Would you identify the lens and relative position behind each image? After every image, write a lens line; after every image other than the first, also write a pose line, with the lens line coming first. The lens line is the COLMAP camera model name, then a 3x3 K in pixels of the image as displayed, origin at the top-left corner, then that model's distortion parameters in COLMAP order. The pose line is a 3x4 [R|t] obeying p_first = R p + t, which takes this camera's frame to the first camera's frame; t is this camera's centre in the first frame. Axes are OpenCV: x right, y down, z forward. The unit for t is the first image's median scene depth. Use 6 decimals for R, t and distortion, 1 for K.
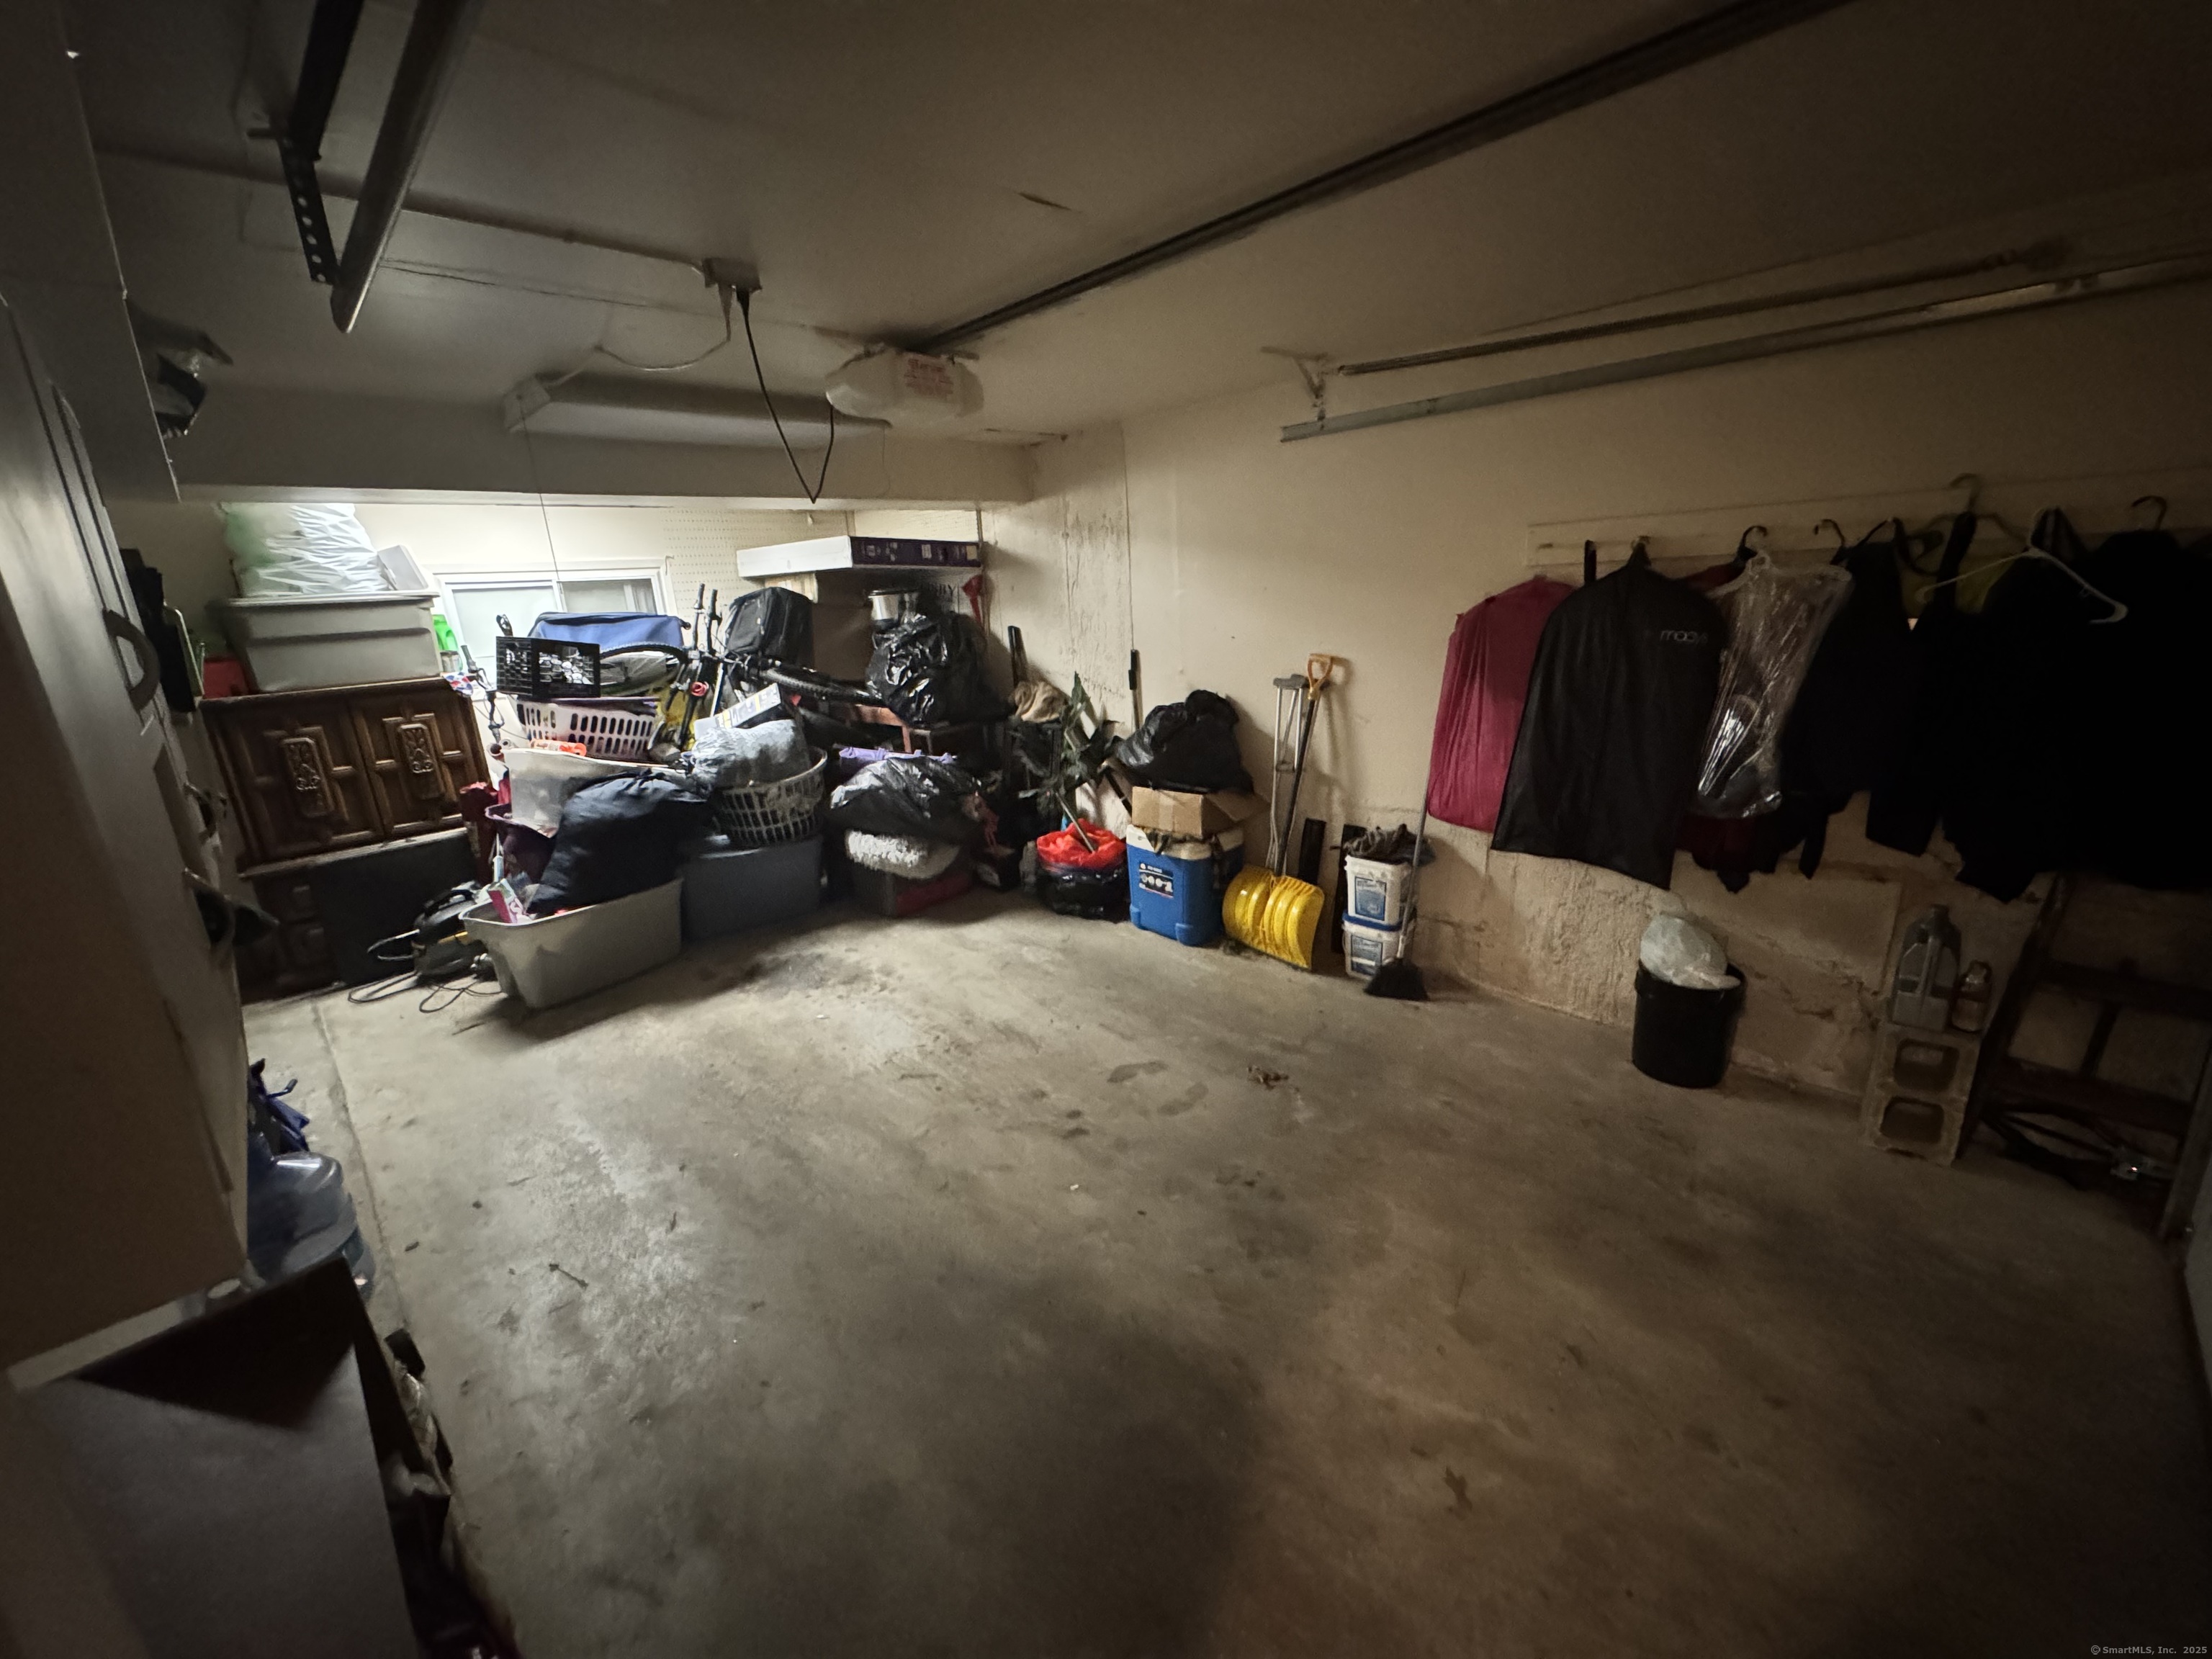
lens RADIAL K [[878.7, 0, 1108.0], [0, 878.7, 831.2], [0, 0, 1]] dist [-0.001559, 0.000297]
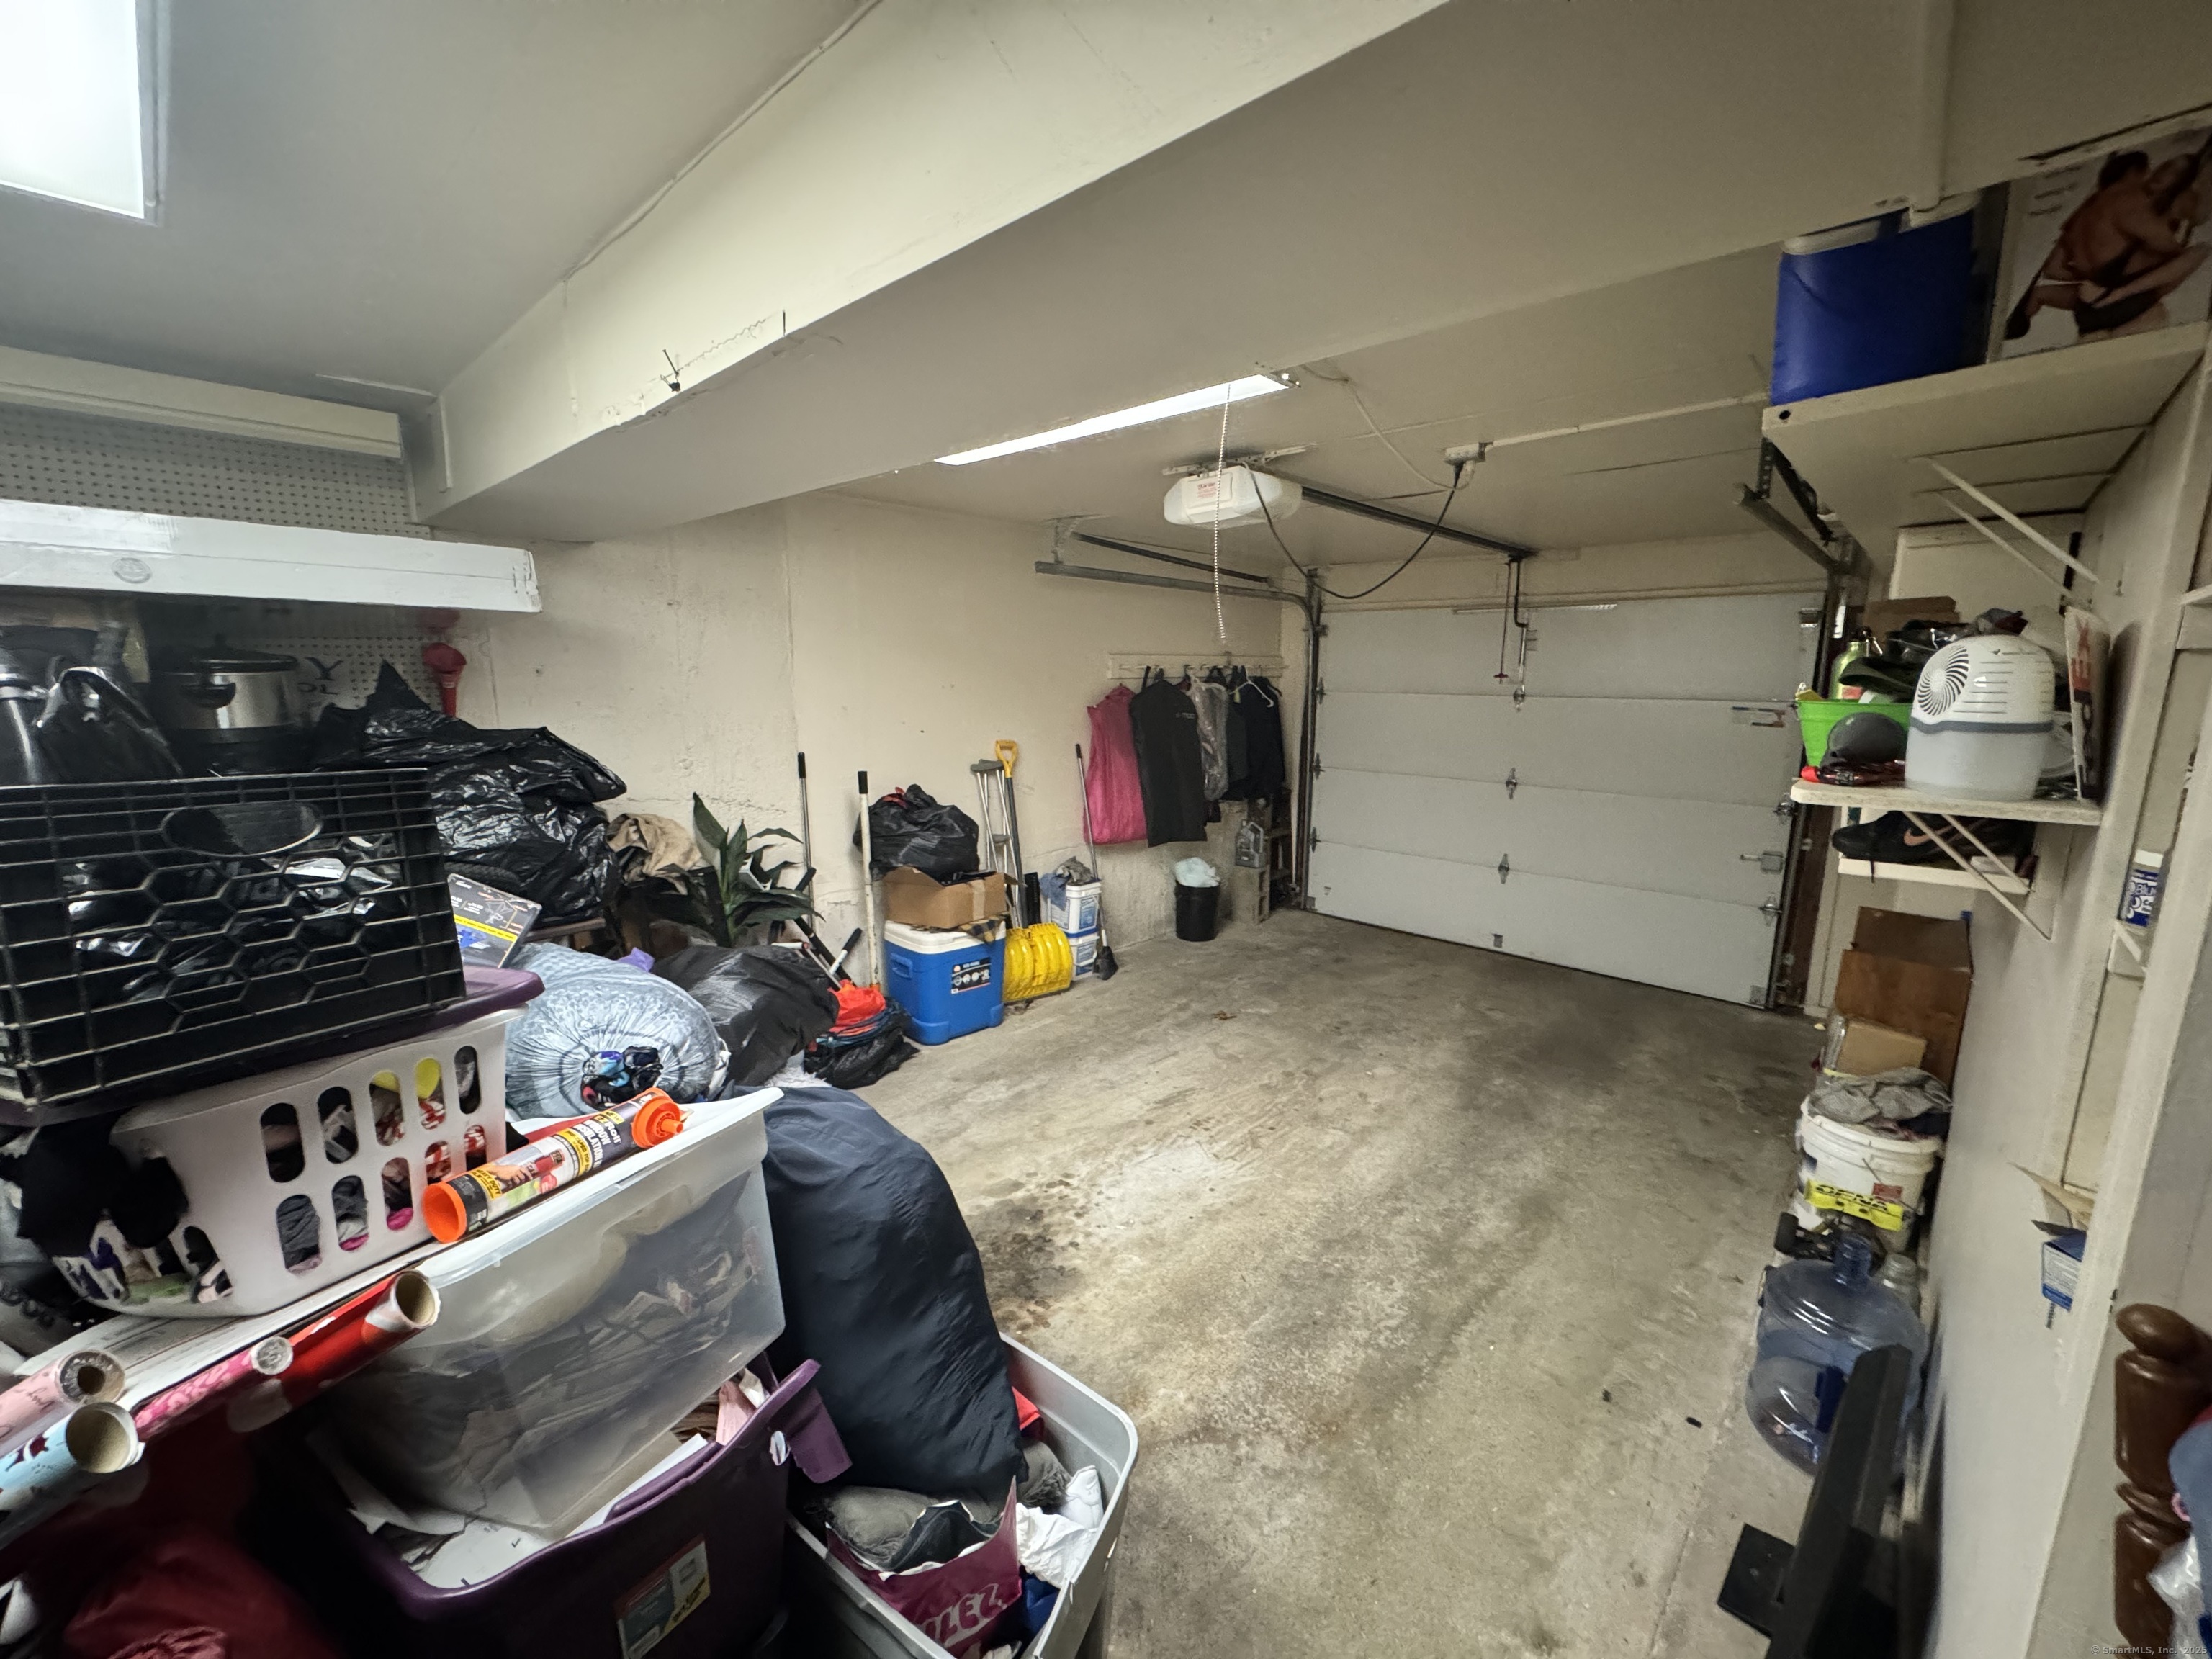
lens RADIAL K [[878.7, 0, 1108.0], [0, 878.7, 831.2], [0, 0, 1]] dist [-0.001559, 0.000297]
pose [[-0.029755, -0.128058, 0.991320, -1.129981], [0.264702, 0.955342, 0.131355, -0.233776], [-0.963871, 0.266313, 0.005471, 1.020890]]
